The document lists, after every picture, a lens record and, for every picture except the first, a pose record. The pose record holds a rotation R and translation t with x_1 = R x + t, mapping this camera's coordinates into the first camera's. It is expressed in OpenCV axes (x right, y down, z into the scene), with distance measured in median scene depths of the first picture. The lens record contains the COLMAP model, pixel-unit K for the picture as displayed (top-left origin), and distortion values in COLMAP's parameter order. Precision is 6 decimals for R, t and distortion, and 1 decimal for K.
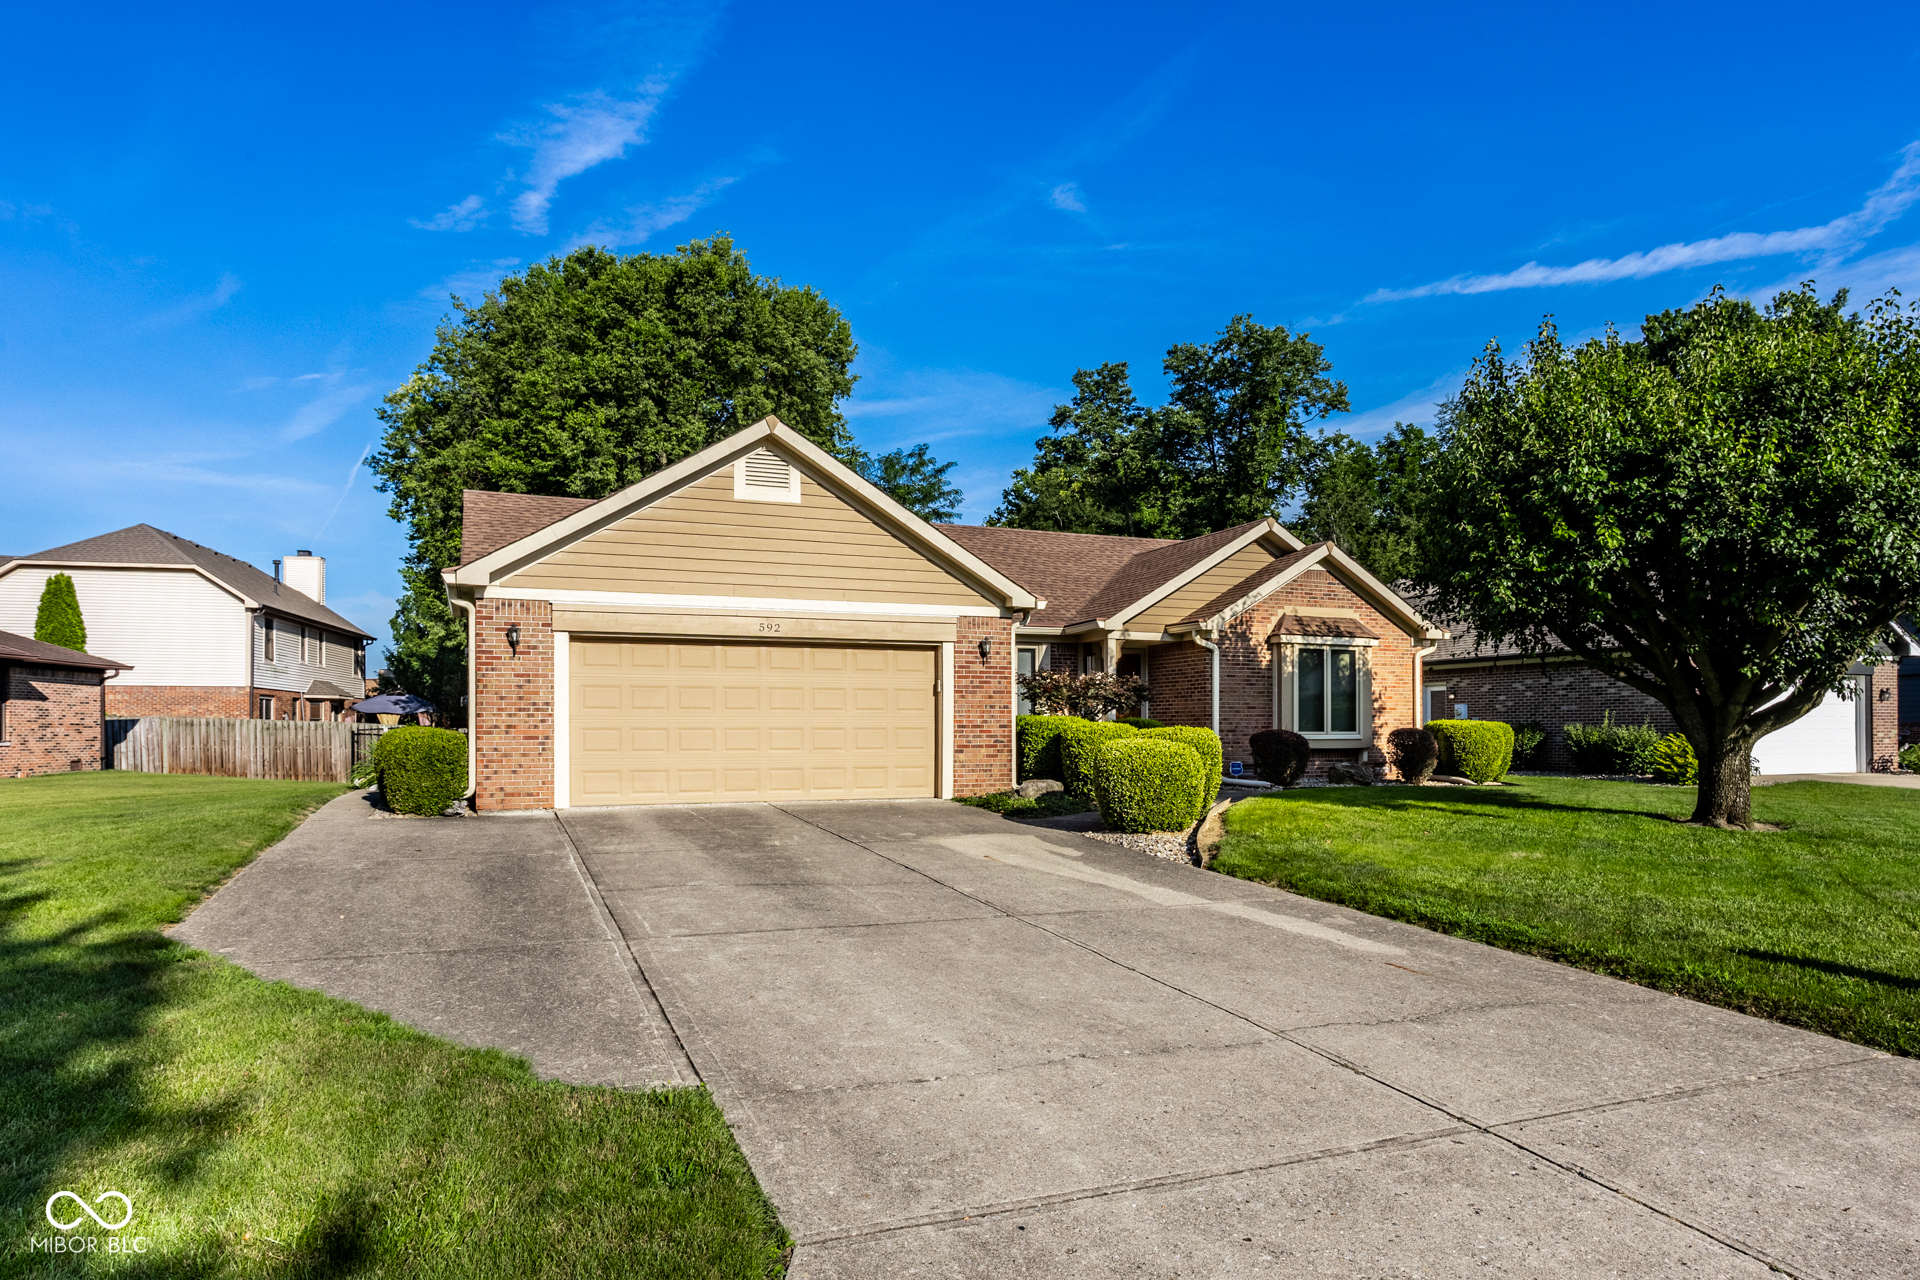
lens RADIAL K [[1041.4, 0, 965.3], [0, 1041.4, 708.4], [0, 0, 1]] dist [-0.027404, 0.000629]
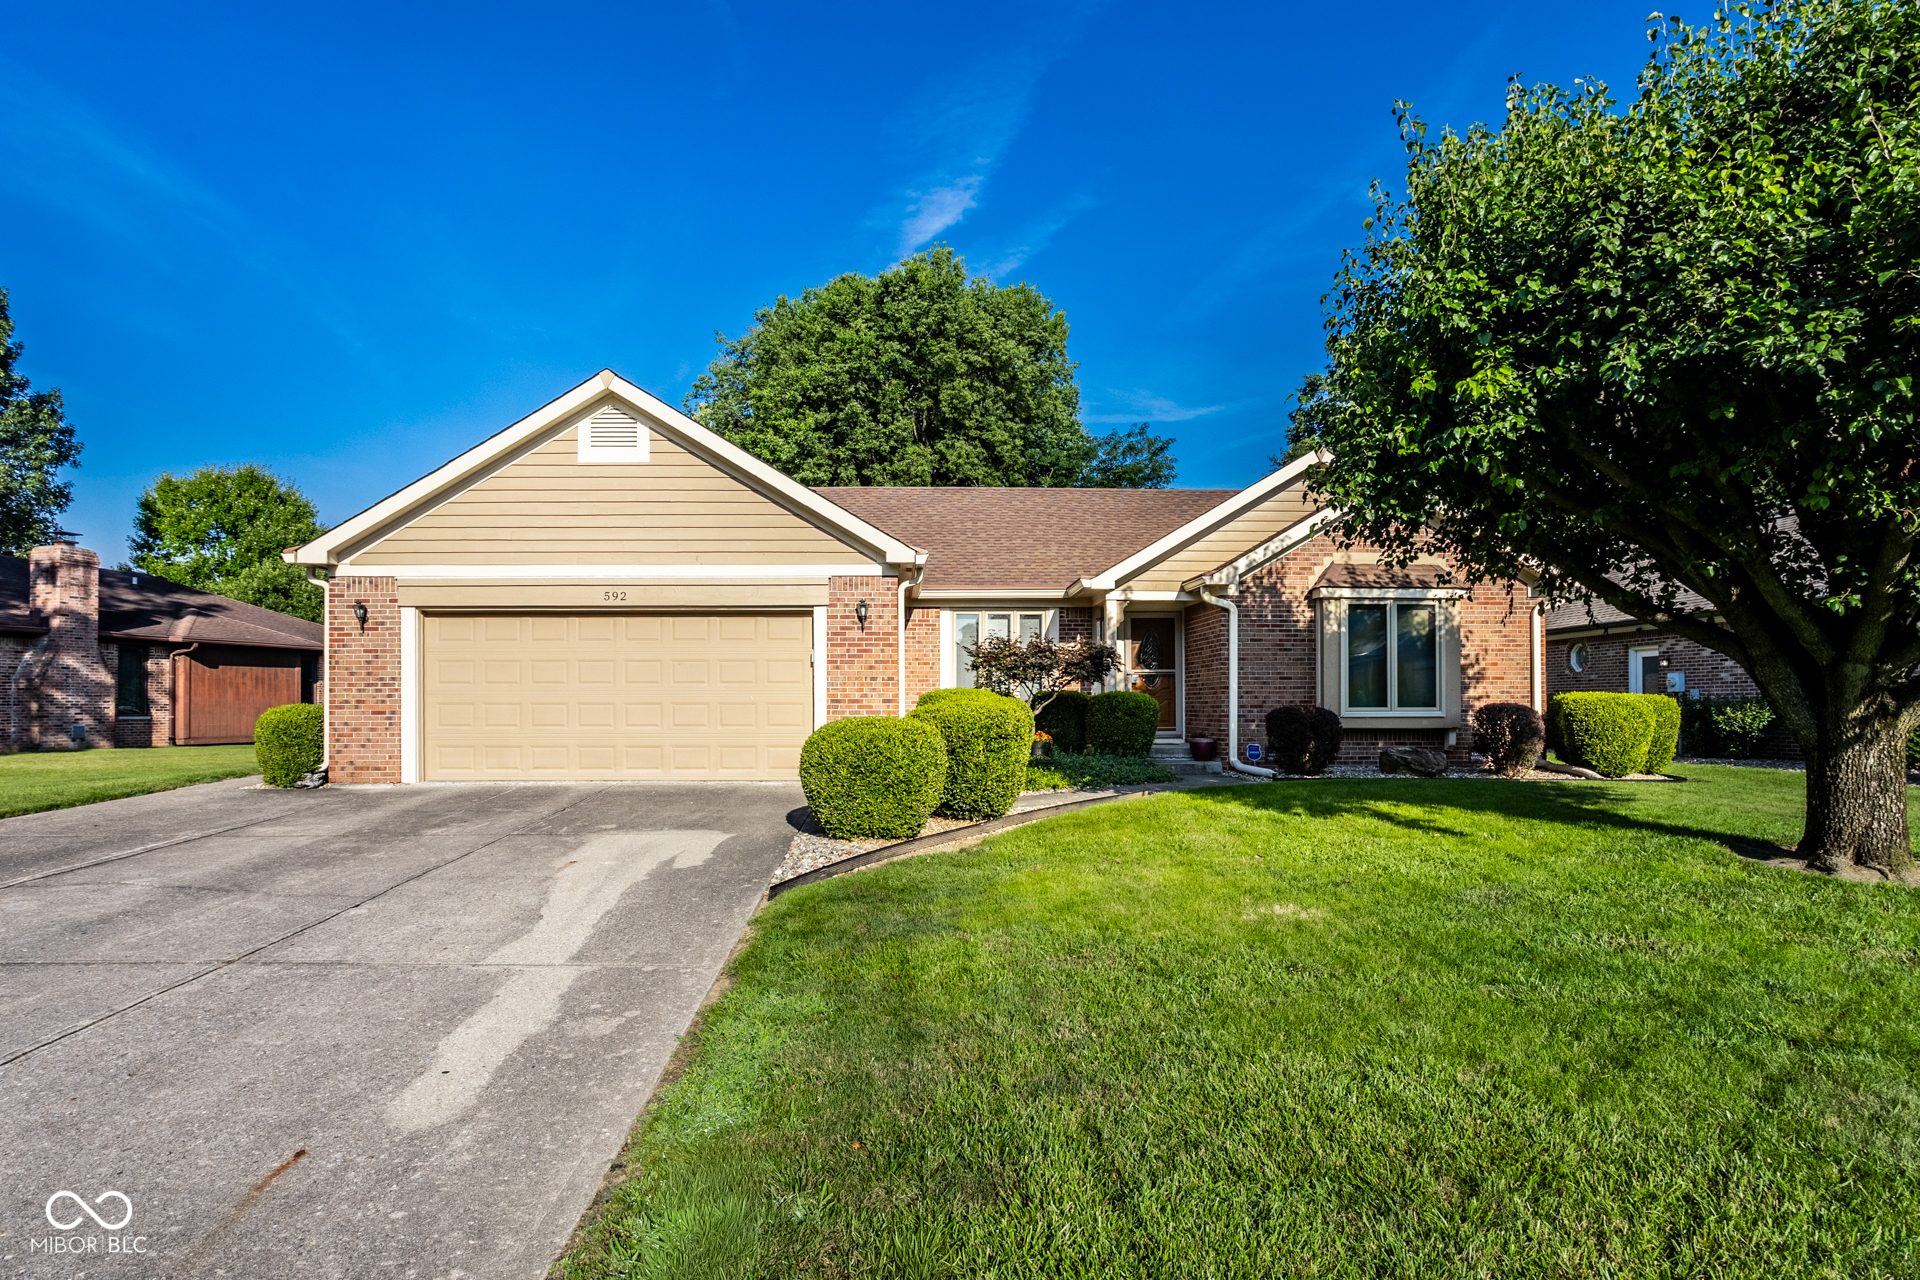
lens RADIAL K [[963.9, 0, 926.5], [0, 963.9, 683.6], [0, 0, 1]] dist [-0.045532, 0.021059]
pose [[0.945254, -0.006912, -0.326262, 0.259800], [0.006395, 0.999976, -0.002658, 0.003931], [0.326272, 0.000426, 0.945276, 0.196624]]
